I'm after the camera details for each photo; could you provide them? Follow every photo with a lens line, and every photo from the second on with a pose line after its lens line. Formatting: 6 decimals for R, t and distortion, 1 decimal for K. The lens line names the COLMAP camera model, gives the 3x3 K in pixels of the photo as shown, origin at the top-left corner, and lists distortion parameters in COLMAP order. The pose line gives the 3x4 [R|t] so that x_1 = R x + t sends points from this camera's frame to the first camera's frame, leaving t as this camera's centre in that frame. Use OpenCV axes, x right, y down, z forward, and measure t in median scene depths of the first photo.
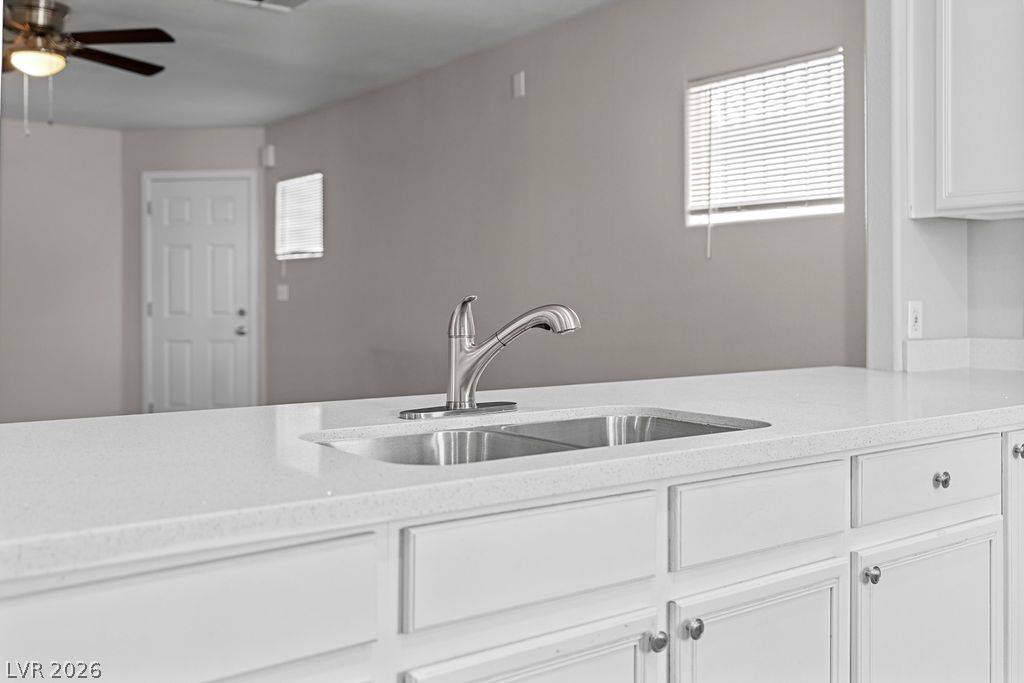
lens RADIAL K [[1000.0, 0, 523.4], [0, 1000.0, 298.8], [0, 0, 1]] dist [0.011380, 0.008811]
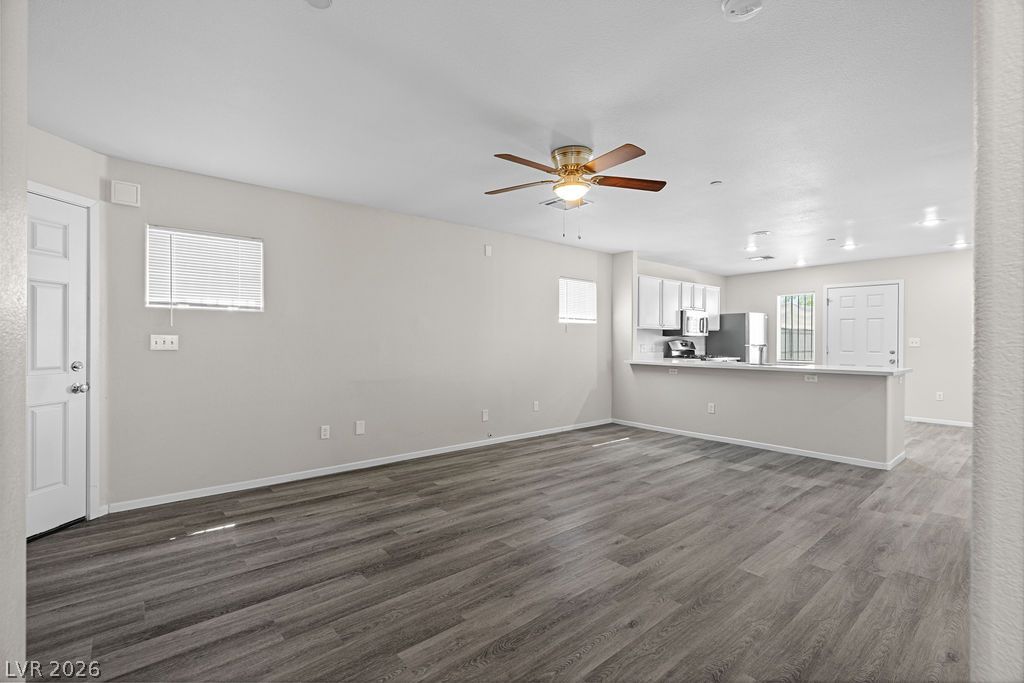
lens RADIAL K [[457.7, 0, 515.7], [0, 457.7, 340.5], [0, 0, 1]] dist [-0.007784, 0.000296]
pose [[-0.059109, -0.000720, 0.998251, -1.269290], [-0.001567, 0.999999, 0.000629, -0.015523], [-0.998250, -0.001527, -0.059110, 1.225351]]
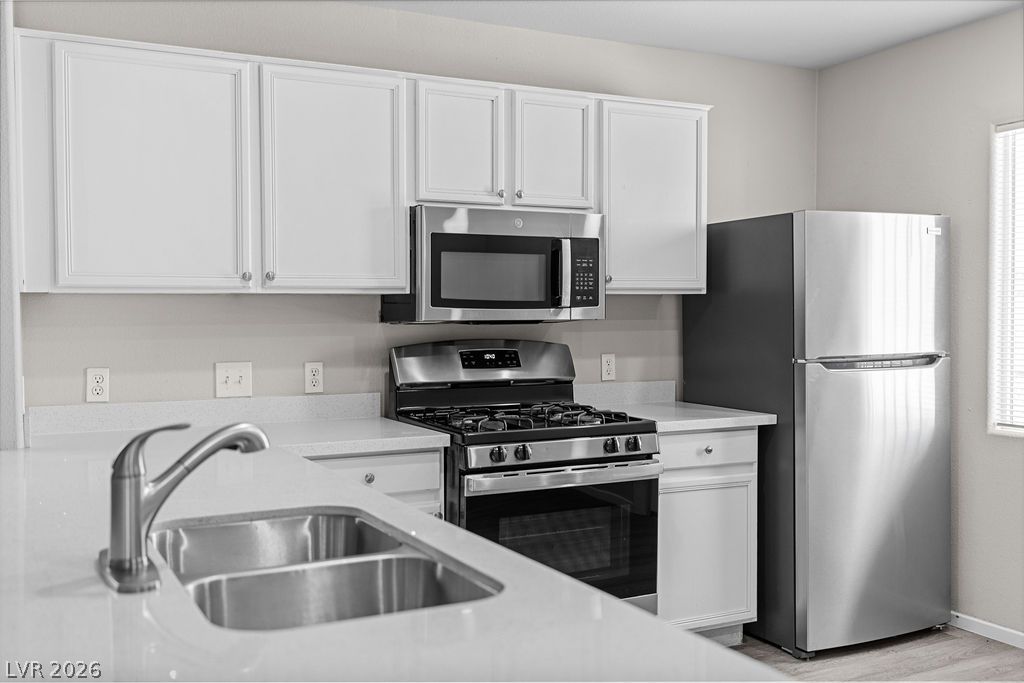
lens RADIAL K [[991.1, 0, 512.0], [0, 991.1, 341.5], [0, 0, 1]] dist [0.014563, 0.000792]
pose [[0.169986, -0.029284, 0.985011, -0.360697], [0.005454, 0.999571, 0.028776, -0.041488], [-0.985431, 0.000480, 0.170072, 0.257817]]
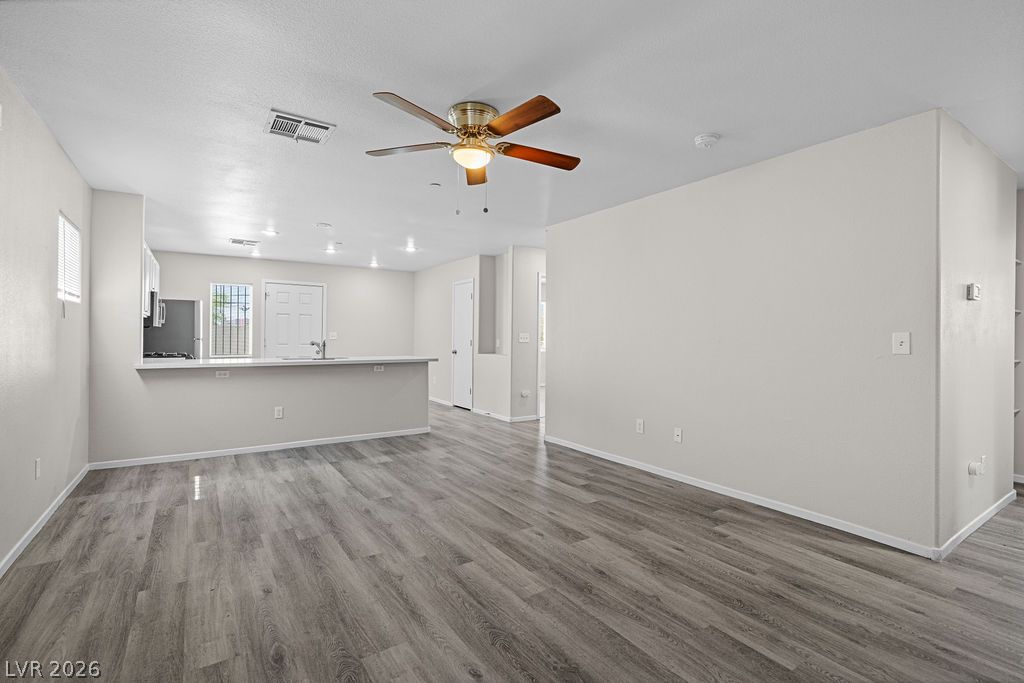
lens RADIAL K [[470.5, 0, 515.2], [0, 470.5, 332.5], [0, 0, 1]] dist [-0.004463, 0.001570]
pose [[-0.998769, -0.008002, 0.048954, -0.621468], [-0.008424, 0.999929, -0.008411, -0.014937], [-0.048883, -0.008813, -0.998766, 1.731359]]
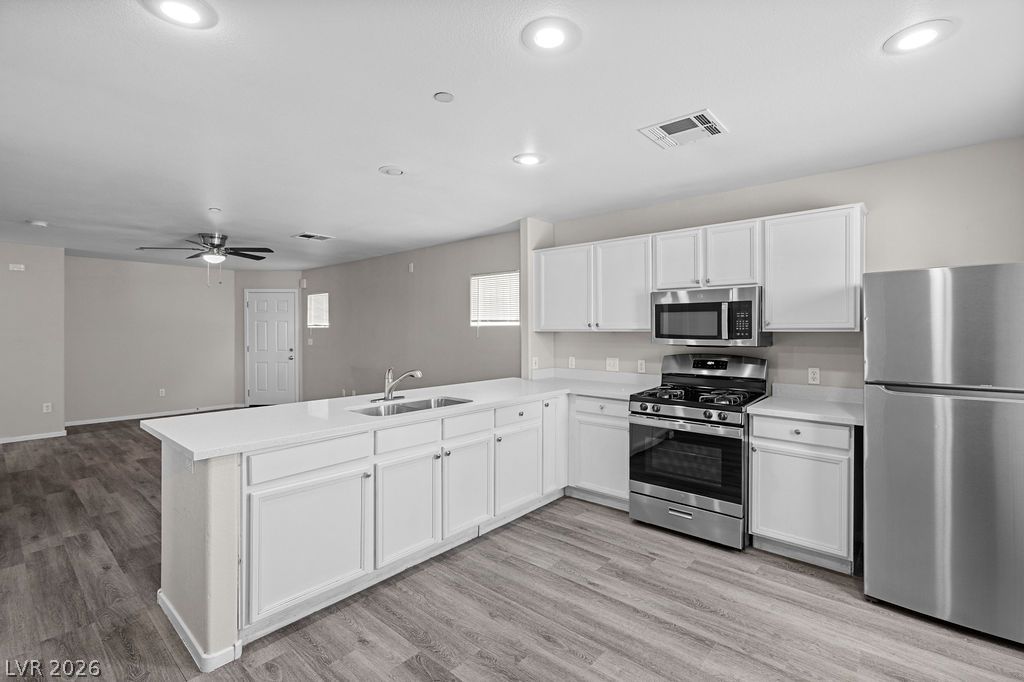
lens RADIAL K [[470.5, 0, 515.2], [0, 470.5, 332.0], [0, 0, 1]] dist [-0.004463, 0.001570]
pose [[0.979806, -0.001209, 0.199947, 0.020429], [0.000286, 0.999989, 0.004645, -0.061803], [-0.199950, -0.004494, 0.979796, -0.331272]]
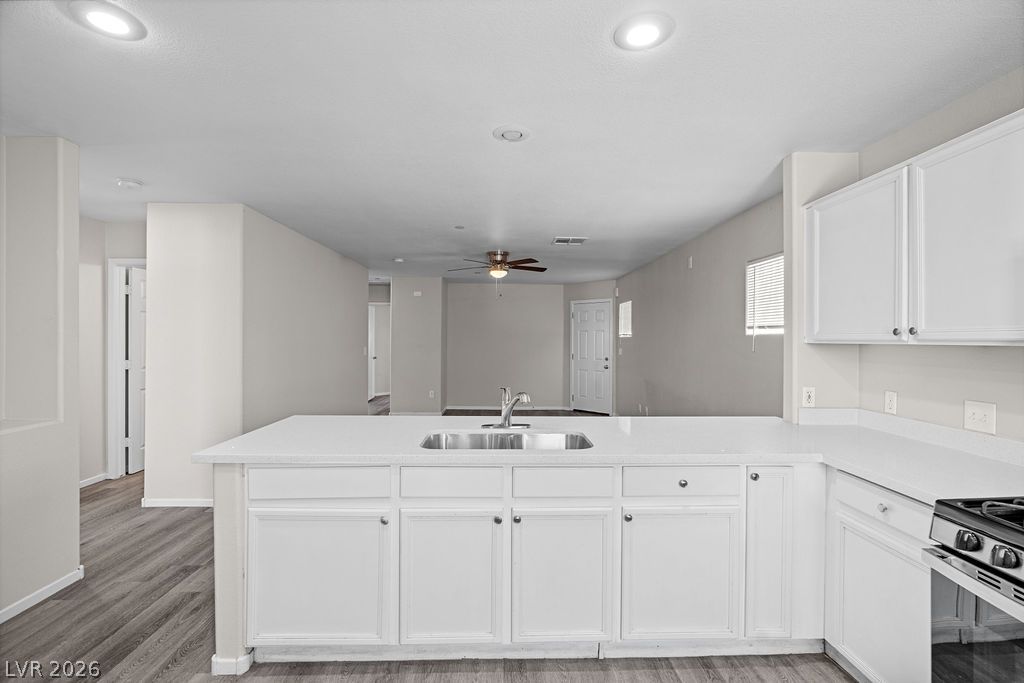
lens RADIAL K [[461.6, 0, 511.1], [0, 461.6, 339.7], [0, 0, 1]] dist [-0.007996, 0.001088]
pose [[0.809051, 0.007544, -0.587690, 0.323881], [-0.007634, 0.999968, 0.002328, -0.061127], [0.587688, 0.002603, 0.809083, -0.015082]]
